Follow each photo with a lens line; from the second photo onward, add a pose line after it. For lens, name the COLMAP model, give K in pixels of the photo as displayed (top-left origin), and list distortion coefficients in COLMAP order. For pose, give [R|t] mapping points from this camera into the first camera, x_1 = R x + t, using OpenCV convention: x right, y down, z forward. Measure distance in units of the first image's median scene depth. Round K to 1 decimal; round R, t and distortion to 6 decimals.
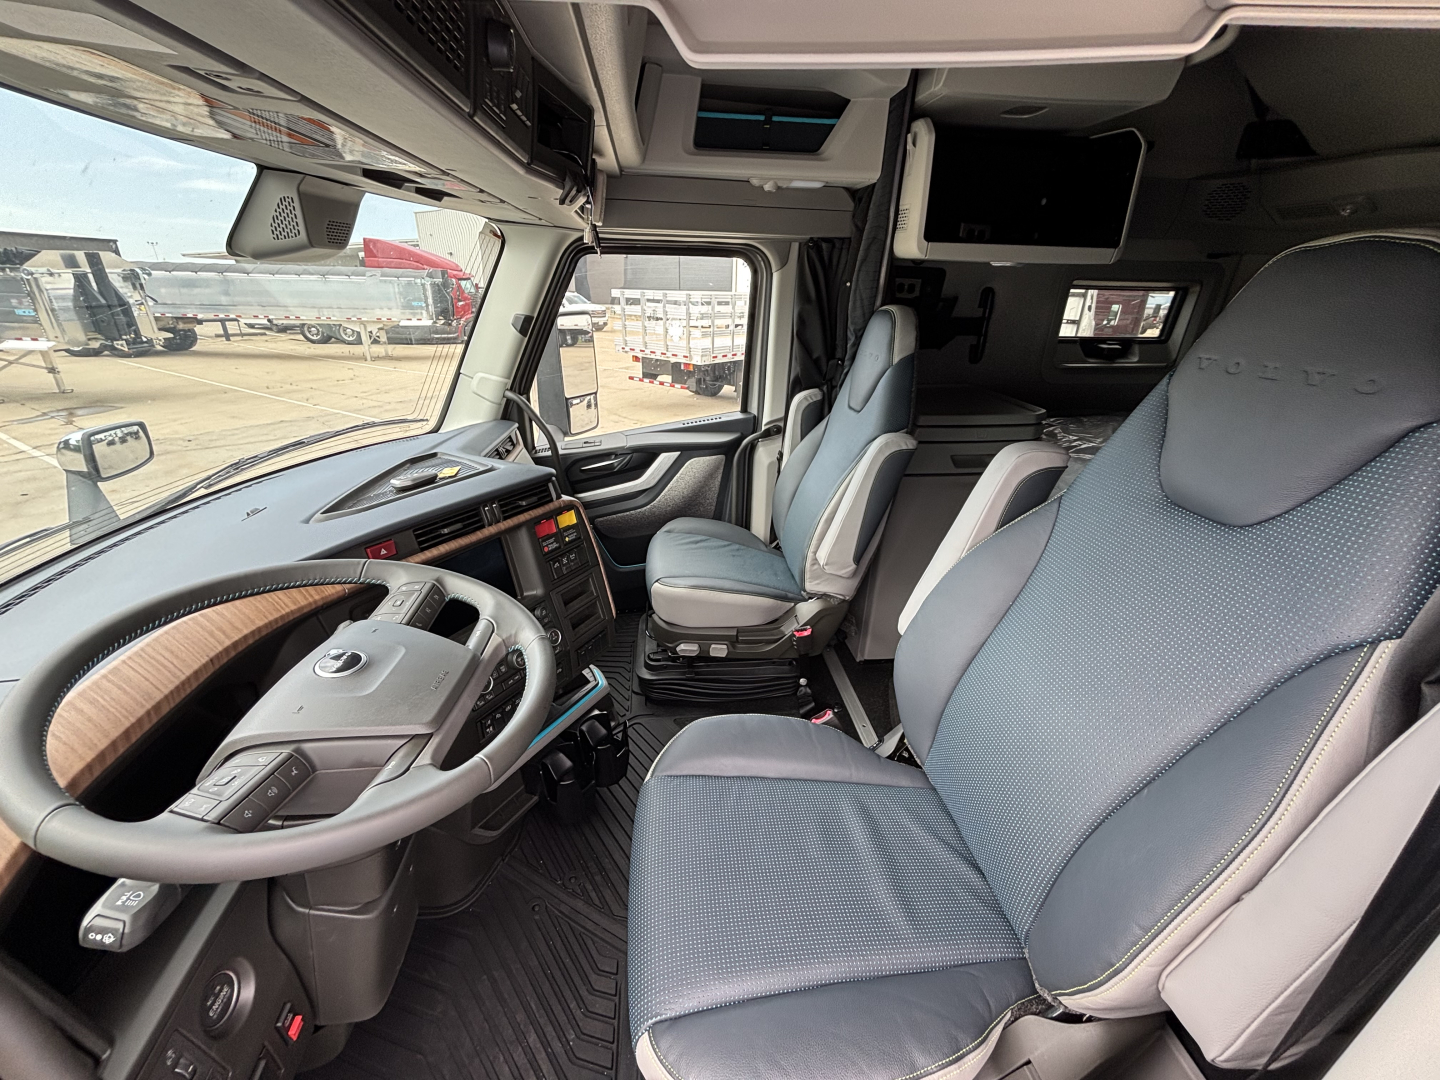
lens RADIAL K [[587.7, 0, 721.8], [0, 587.7, 540.3], [0, 0, 1]] dist [-0.003550, 0.002292]
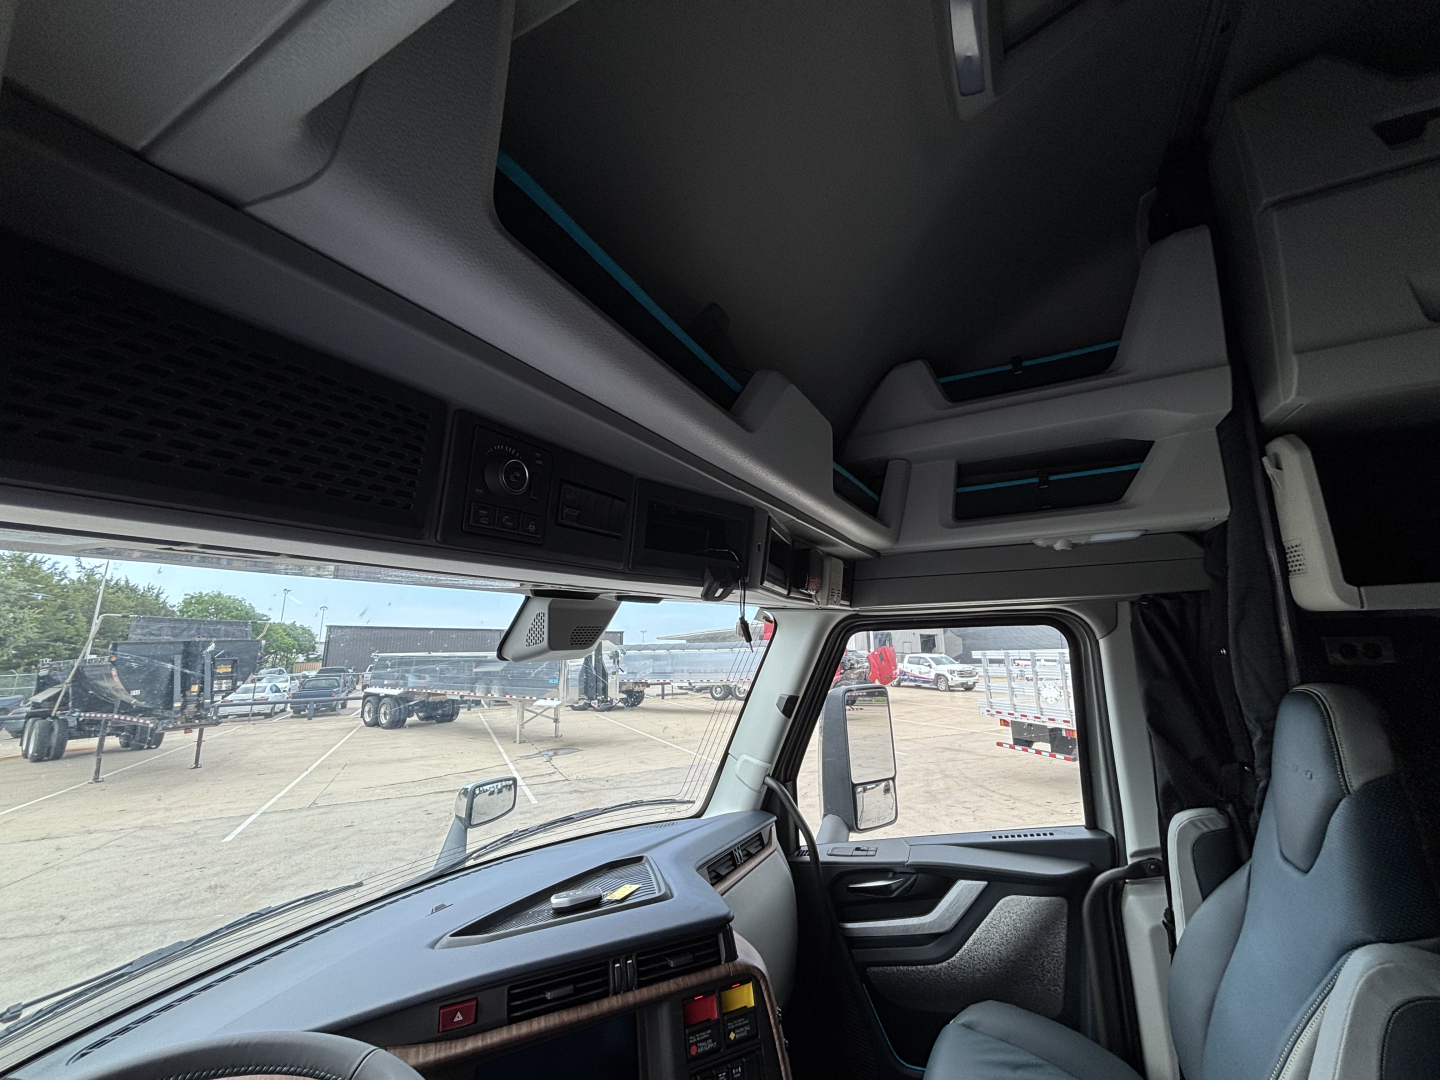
lens RADIAL K [[587.7, 0, 716.3], [0, 587.7, 541.2], [0, 0, 1]] dist [-0.003550, 0.002292]
pose [[0.826966, -0.141864, -0.544060, 0.109233], [-0.184436, 0.845657, -0.500847, -0.092285], [0.531140, 0.514528, 0.673165, 0.162095]]
